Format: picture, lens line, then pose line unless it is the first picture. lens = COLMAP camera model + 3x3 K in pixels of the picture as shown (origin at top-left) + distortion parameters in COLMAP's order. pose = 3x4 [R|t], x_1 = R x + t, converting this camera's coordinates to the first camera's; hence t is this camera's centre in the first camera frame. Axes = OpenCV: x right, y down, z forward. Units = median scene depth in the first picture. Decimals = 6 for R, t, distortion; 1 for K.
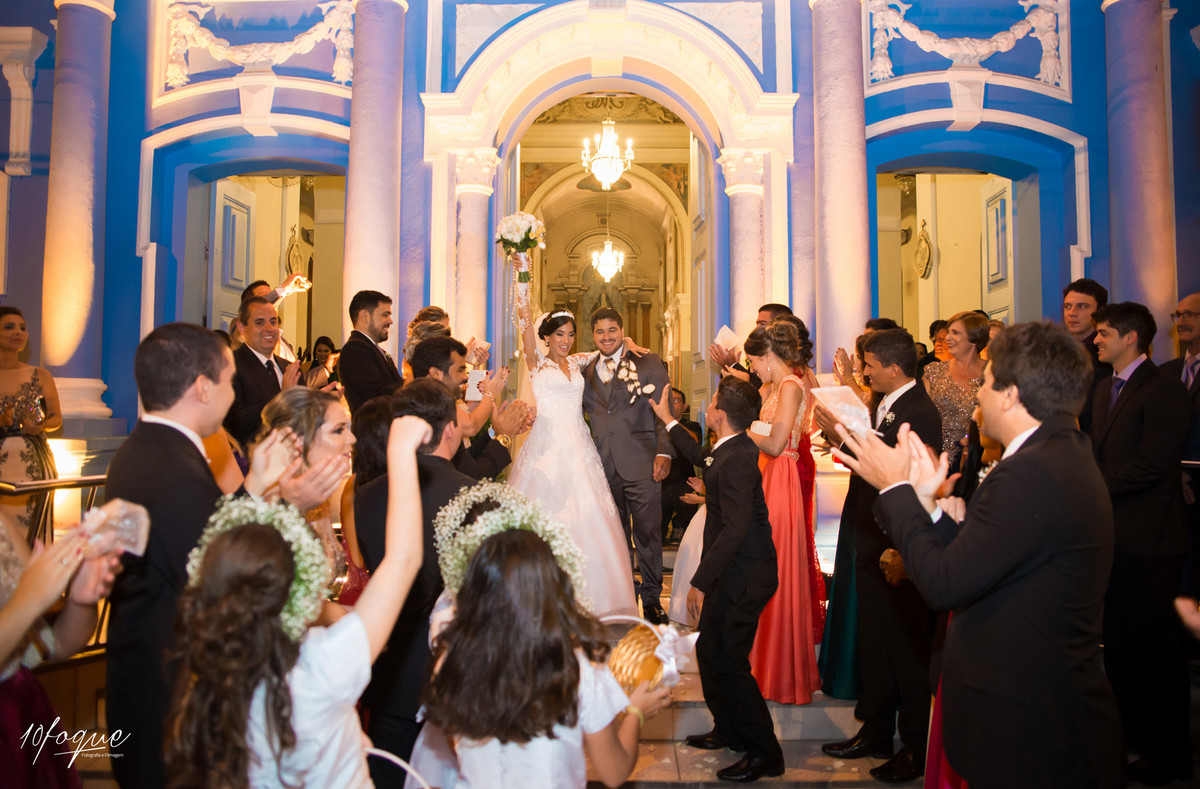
lens RADIAL K [[867.4, 0, 600.0], [0, 867.4, 394.5], [0, 0, 1]] dist [-0.201841, -0.000076]
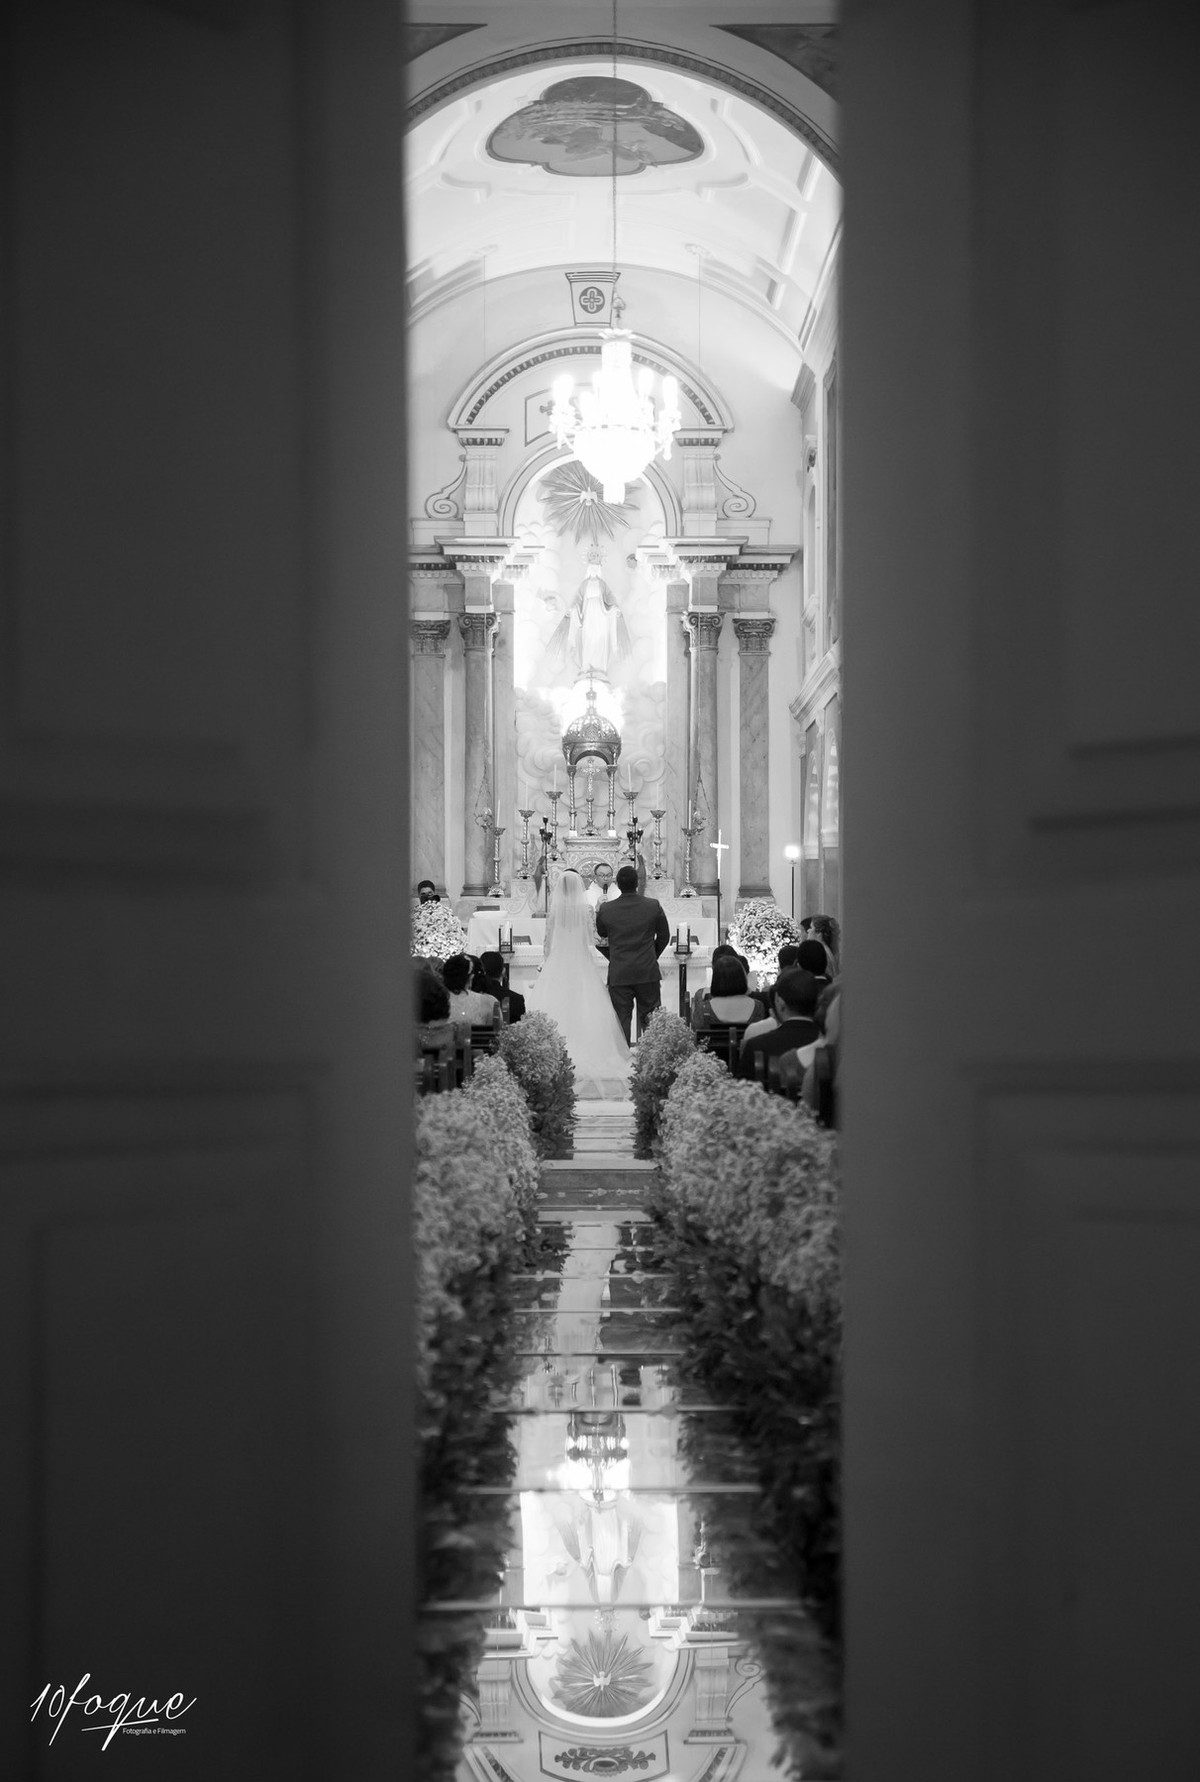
lens RADIAL K [[2889.0, 0, 598.9], [0, 2889.0, 1040.2], [0, 0, 1]] dist [0.103310, -0.006669]
pose [[0.999963, -0.004718, 0.007179, -0.001626], [0.004490, 0.999494, 0.031489, -0.004768], [-0.007324, -0.031456, 0.999478, 0.146855]]
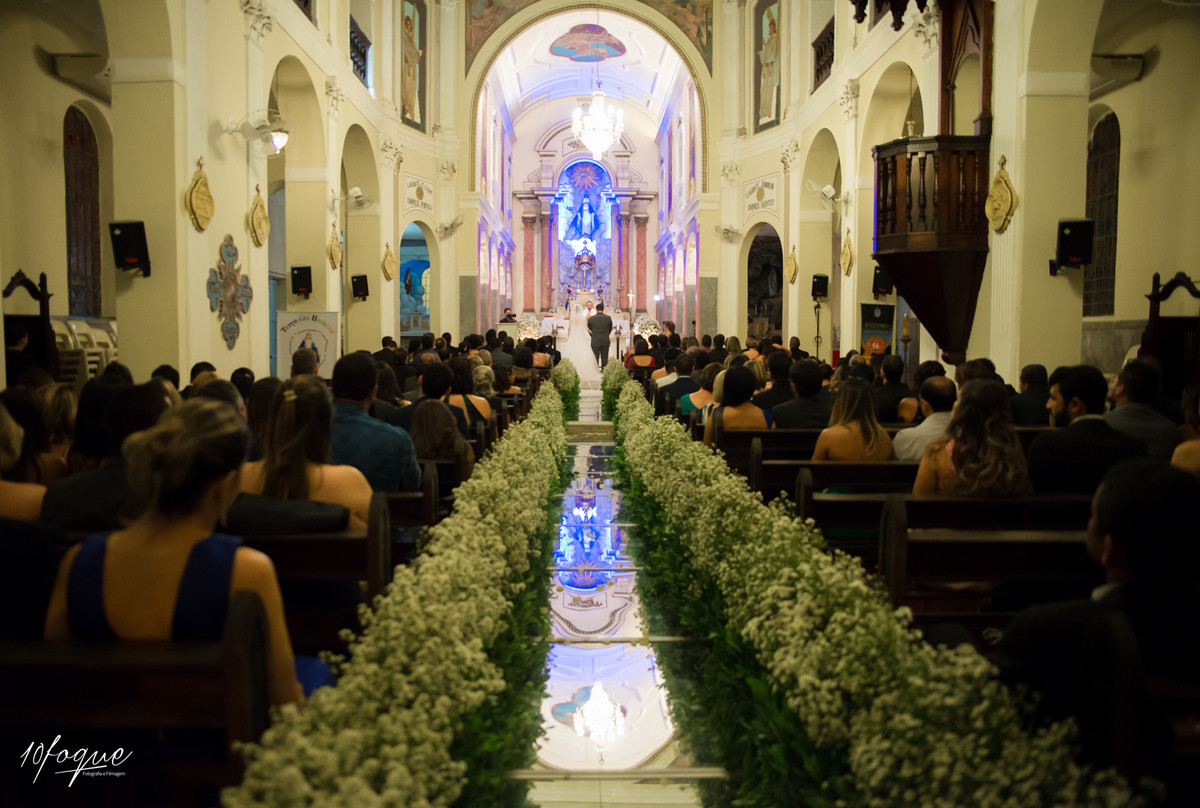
lens RADIAL K [[862.6, 0, 600.0], [0, 862.6, 404.0], [0, 0, 1]] dist [-0.115917, 0.000986]
pose [[0.999688, -0.002227, 0.024896, -0.003615], [-0.000057, 0.995815, 0.091388, -0.011678], [-0.024996, -0.091361, 0.995504, 0.308728]]
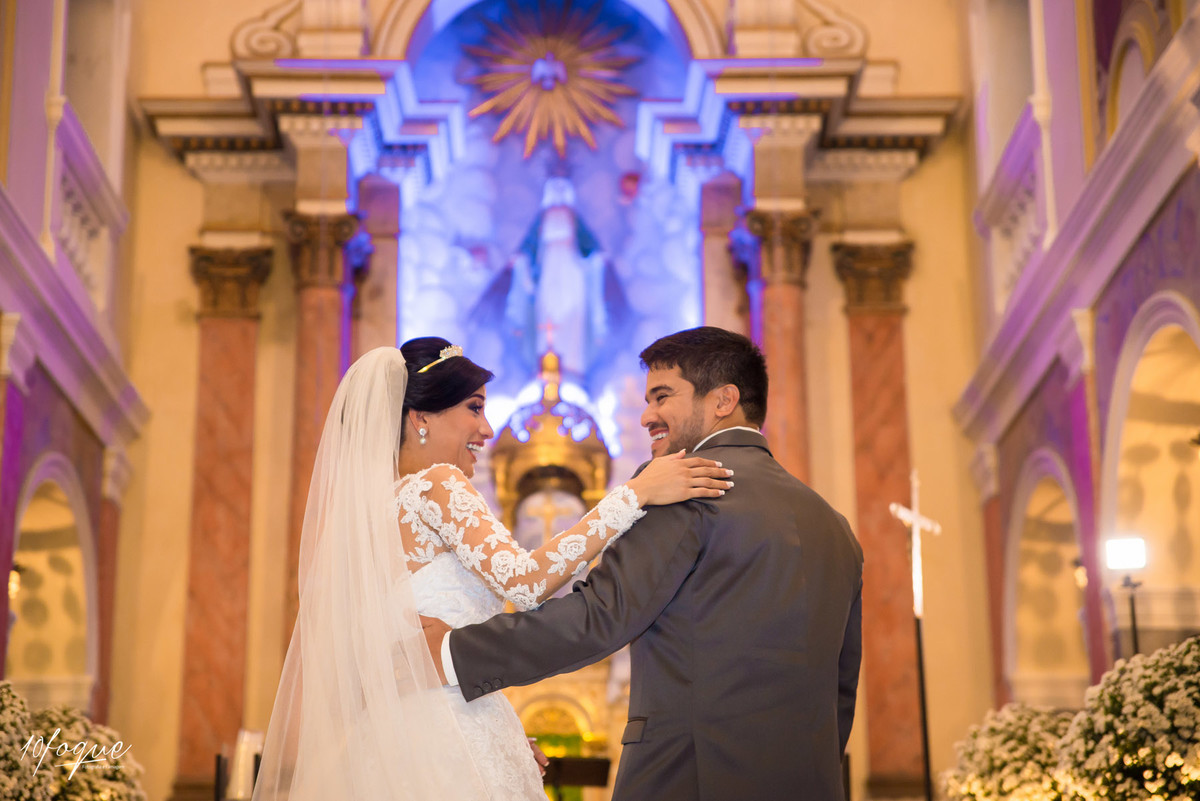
lens RADIAL K [[2265.3, 0, 600.0], [0, 2265.3, 400.5], [0, 0, 1]] dist [0.196508, 0.000453]
pose [[0.999876, -0.008076, 0.013541, 0.007973], [0.011308, 0.965826, -0.258946, 0.013845], [-0.010987, 0.259067, 0.965797, 0.896458]]
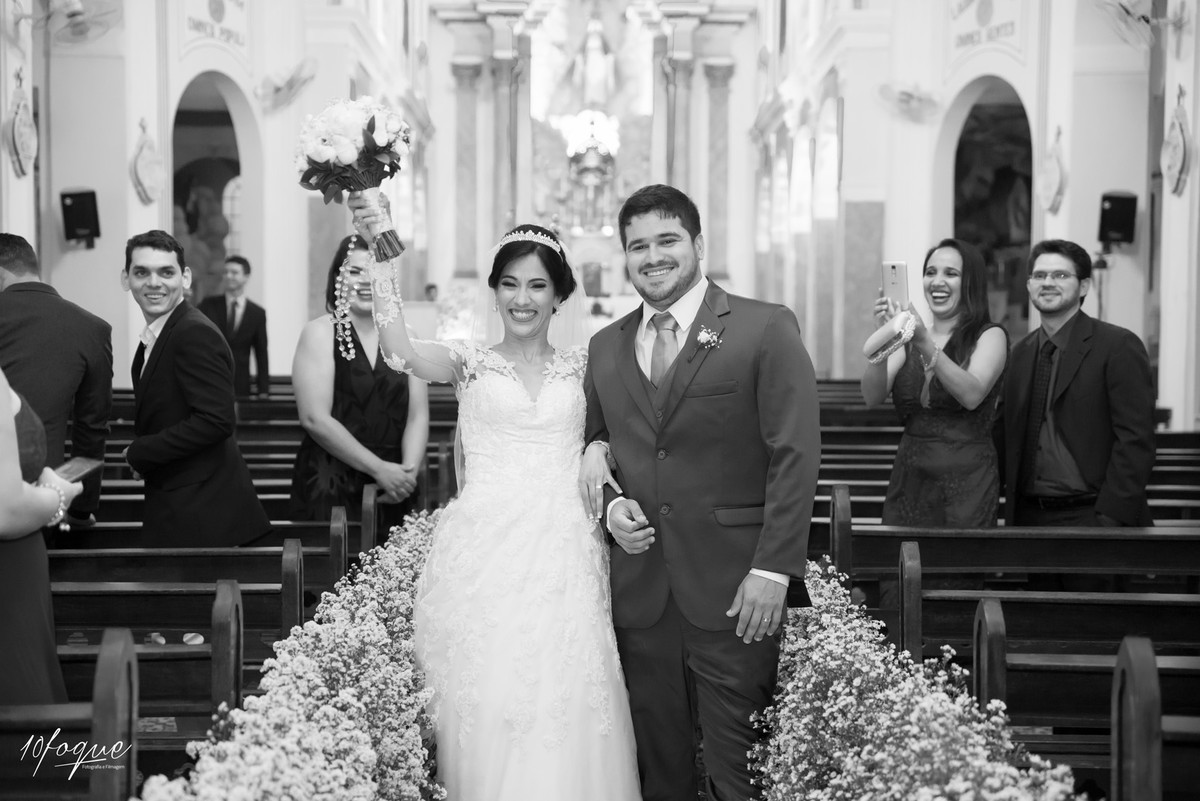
lens RADIAL K [[1965.4, 0, 597.0], [0, 1965.4, 405.6], [0, 0, 1]] dist [0.182950, -0.071094]
pose [[0.999970, 0.003661, 0.006889, 0.000388], [-0.004000, 0.998752, 0.049784, -0.011543], [-0.006698, -0.049810, 0.998736, 0.291209]]
